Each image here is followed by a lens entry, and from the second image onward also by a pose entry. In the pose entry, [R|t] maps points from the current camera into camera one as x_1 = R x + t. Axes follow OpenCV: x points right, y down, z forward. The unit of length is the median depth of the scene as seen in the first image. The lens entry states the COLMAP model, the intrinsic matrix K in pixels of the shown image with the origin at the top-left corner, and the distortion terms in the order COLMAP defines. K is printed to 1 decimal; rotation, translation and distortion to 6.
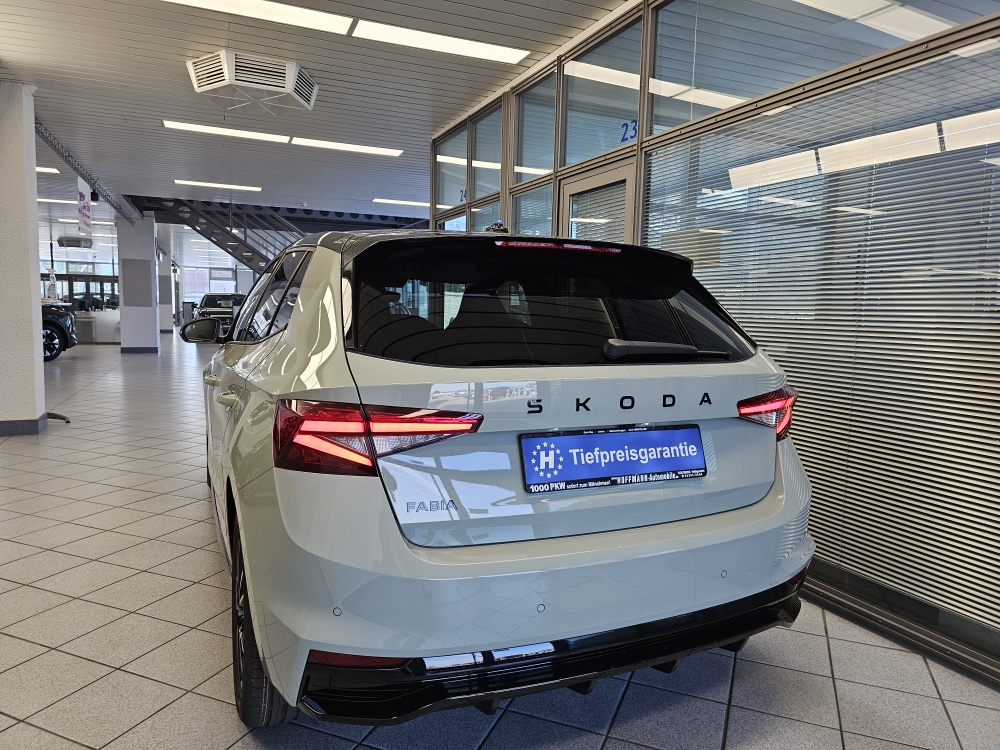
lens RADIAL K [[683.3, 0, 504.7], [0, 683.3, 374.4], [0, 0, 1]] dist [0.063146, -0.061878]
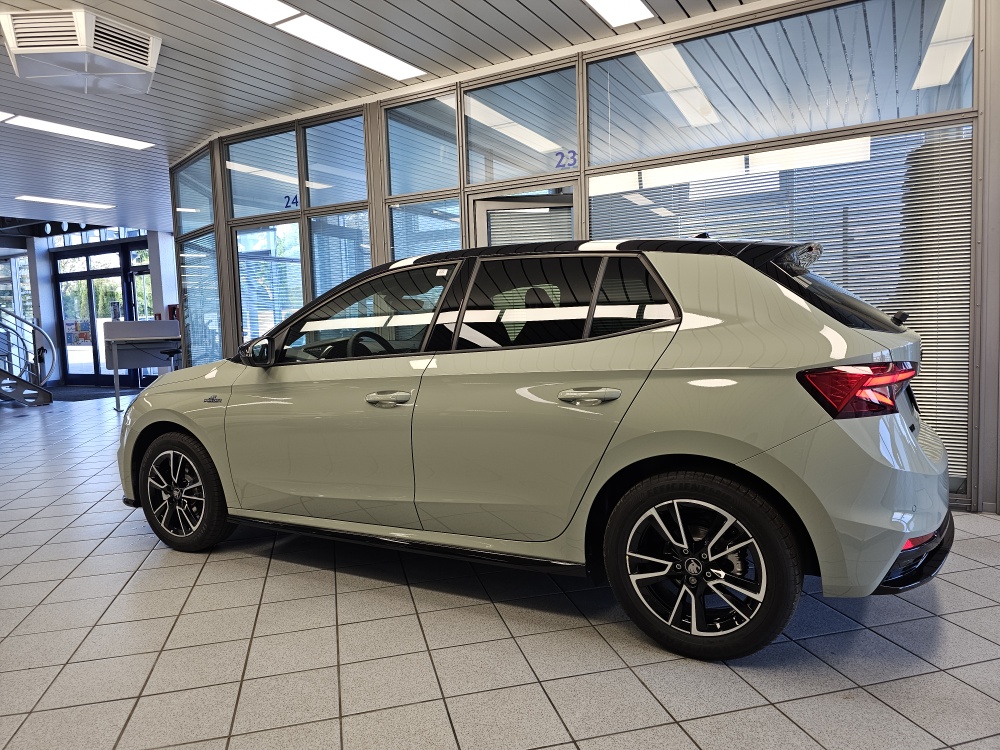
lens RADIAL K [[683.3, 0, 502.6], [0, 683.3, 360.1], [0, 0, 1]] dist [0.063146, -0.061878]
pose [[0.802597, -0.086091, 0.590276, -0.497991], [0.109089, 0.994026, -0.003352, -0.011584], [-0.586462, 0.067083, 0.807194, 0.097313]]
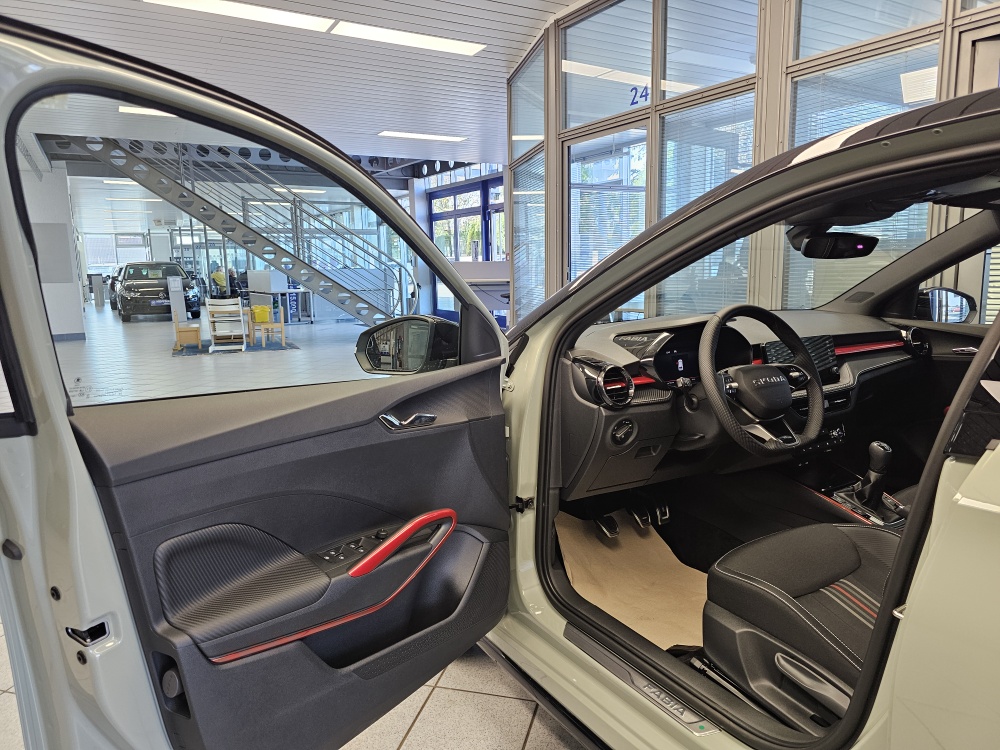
lens RADIAL K [[683.3, 0, 496.7], [0, 683.3, 368.8], [0, 0, 1]] dist [0.063146, -0.061878]
pose [[0.991927, -0.057260, 0.113142, -0.351861], [0.051197, 0.997129, 0.055785, -0.052226], [-0.116012, -0.049542, 0.992012, 0.424162]]
